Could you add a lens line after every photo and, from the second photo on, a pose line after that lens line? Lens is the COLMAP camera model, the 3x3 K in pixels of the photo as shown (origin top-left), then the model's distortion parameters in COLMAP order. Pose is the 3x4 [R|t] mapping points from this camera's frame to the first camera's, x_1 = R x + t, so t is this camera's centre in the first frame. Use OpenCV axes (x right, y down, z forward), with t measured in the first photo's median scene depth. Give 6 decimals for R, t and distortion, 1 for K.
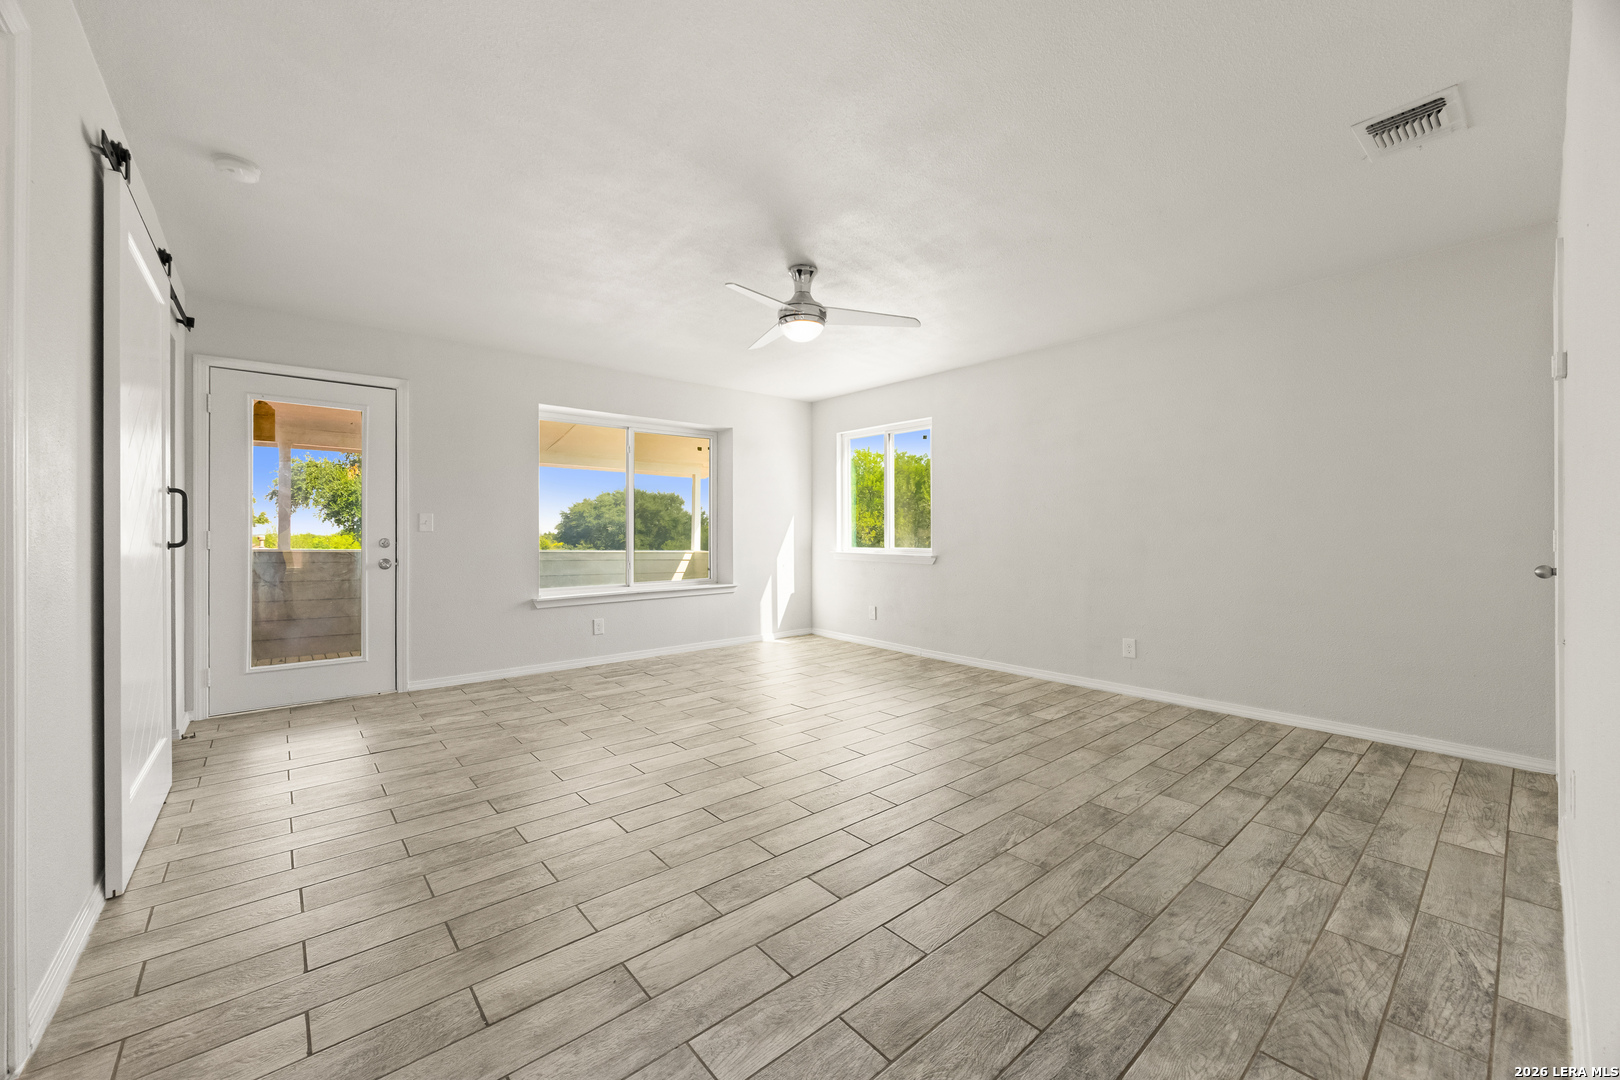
lens RADIAL K [[629.6, 0, 806.6], [0, 629.6, 544.0], [0, 0, 1]] dist [-0.000990, 0.000212]
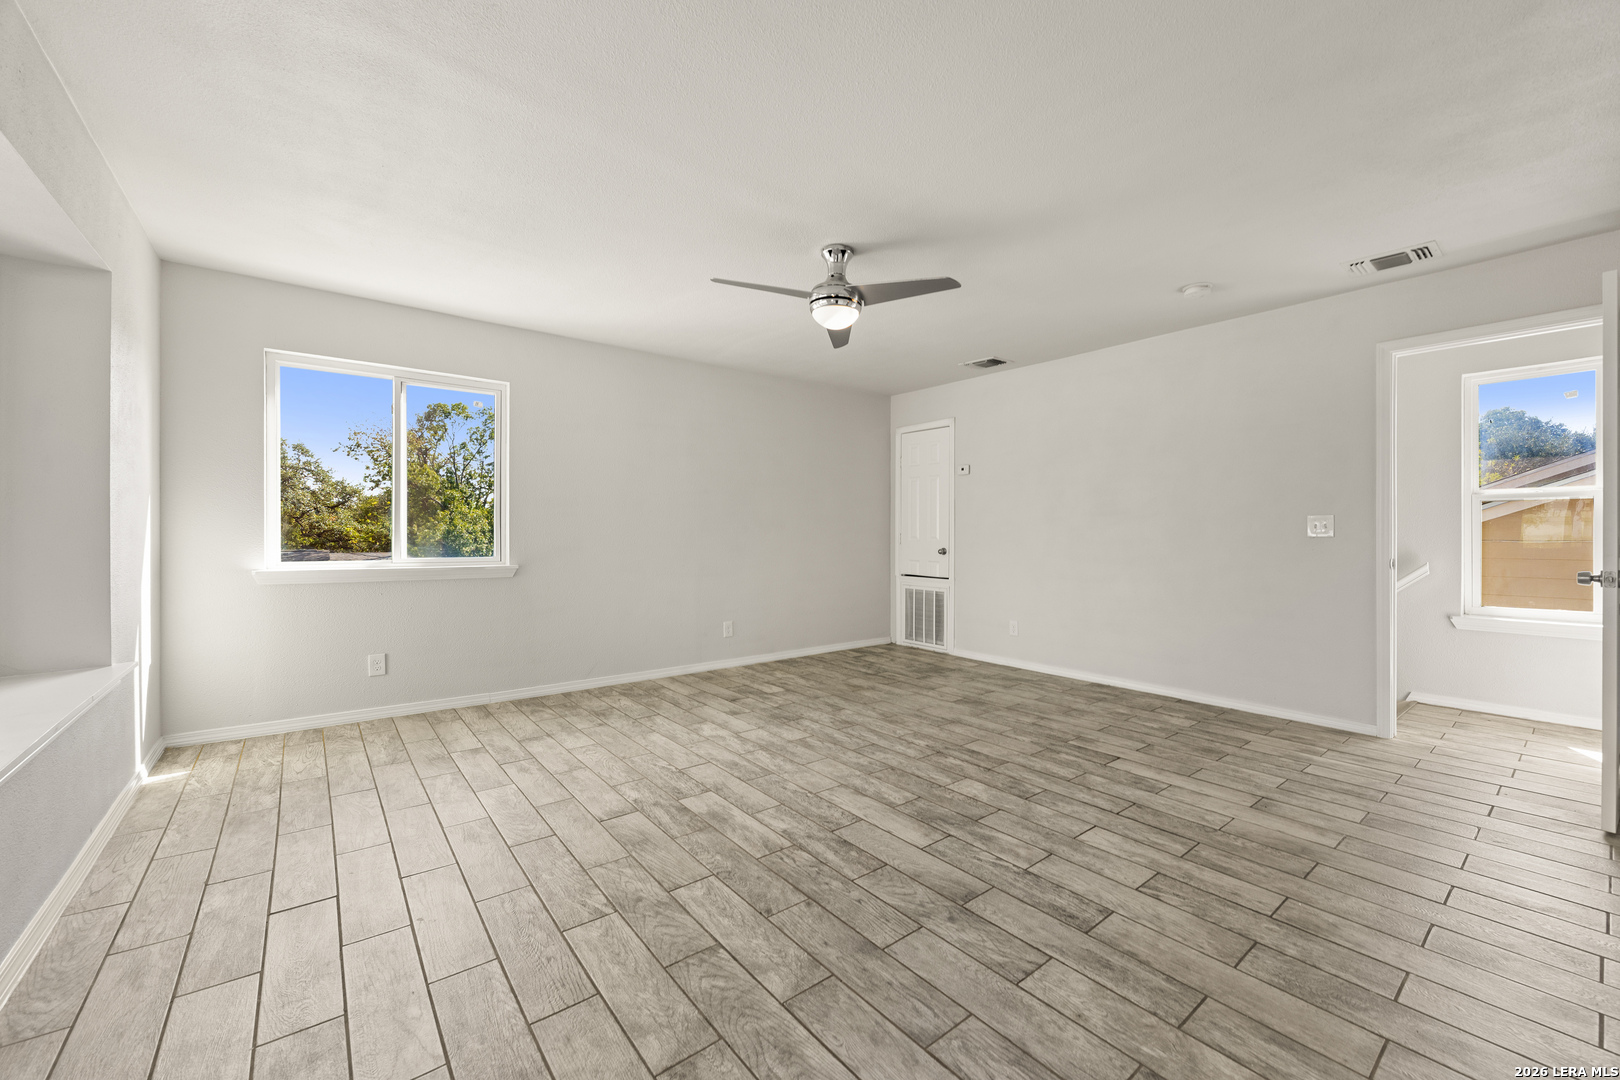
lens RADIAL K [[639.4, 0, 834.9], [0, 639.4, 536.3], [0, 0, 1]] dist [-0.002625, 0.000006]
pose [[0.018951, -0.004059, 0.999812, -1.035642], [0.016610, 0.999855, 0.003744, -0.025448], [-0.999682, 0.016535, 0.019016, 1.078038]]
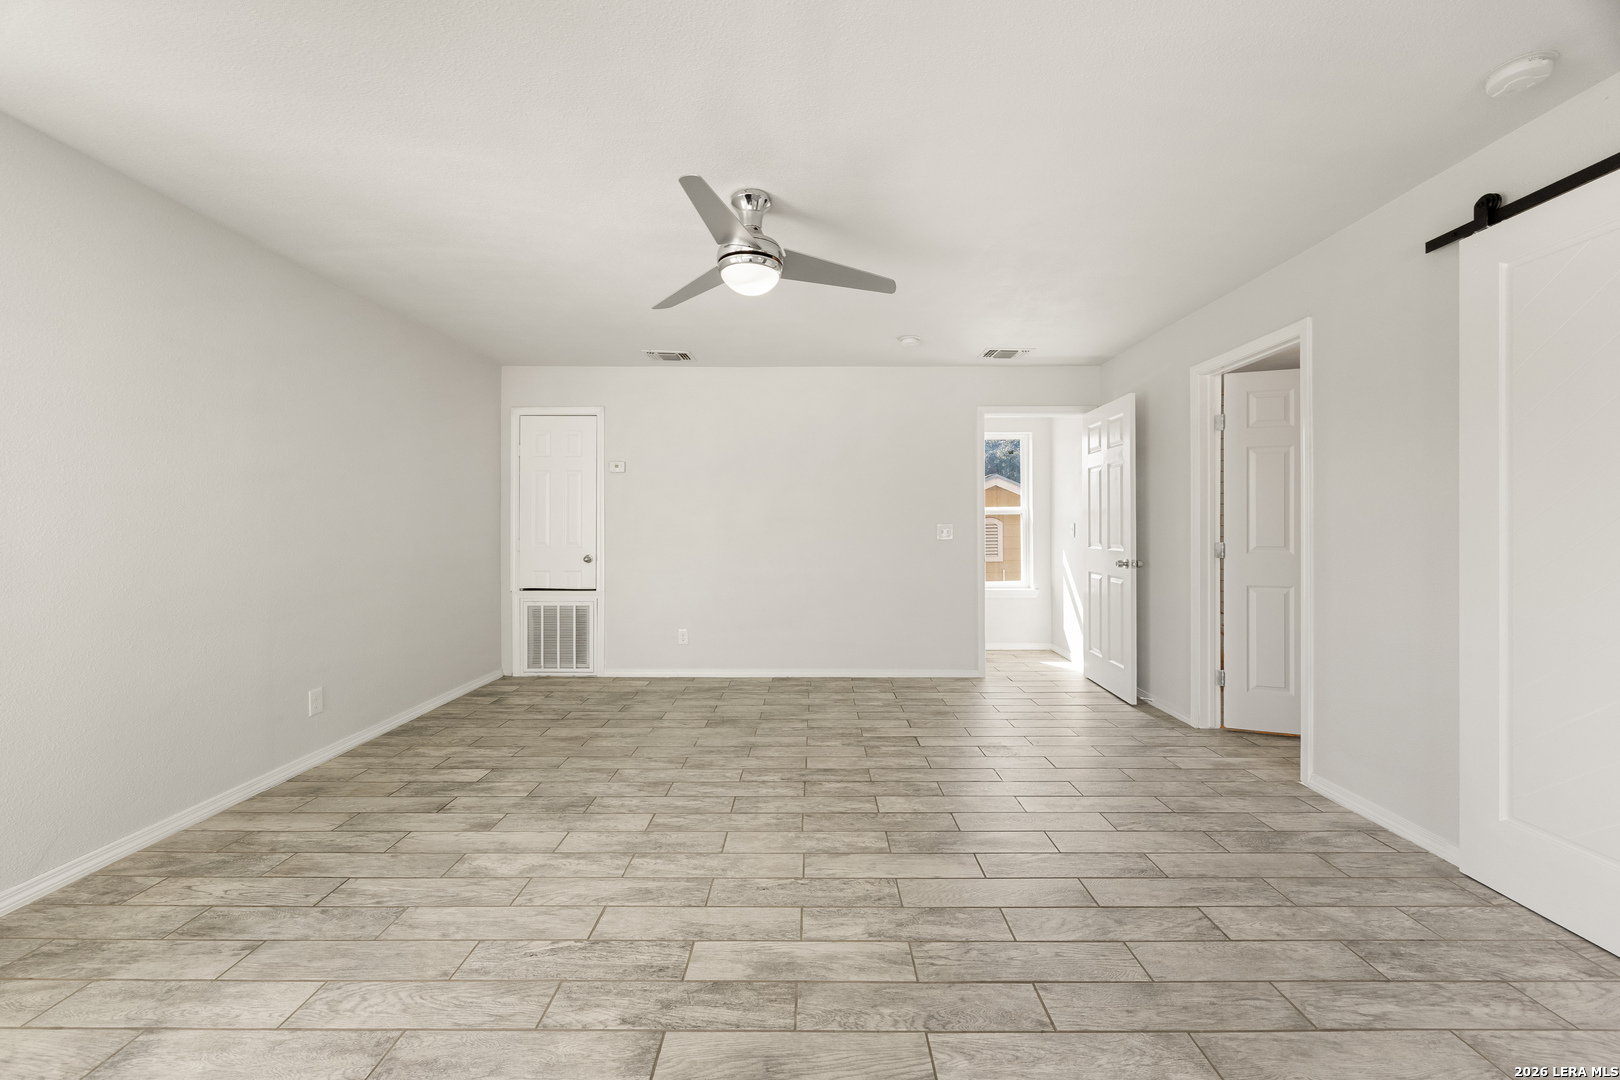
lens RADIAL K [[623.9, 0, 808.2], [0, 623.9, 530.7], [0, 0, 1]] dist [-0.001970, 0.000041]
pose [[-0.756843, -0.000273, 0.653596, -0.590464], [0.013671, 0.999775, 0.016249, -0.060681], [-0.653454, 0.021233, -0.756669, 1.656842]]
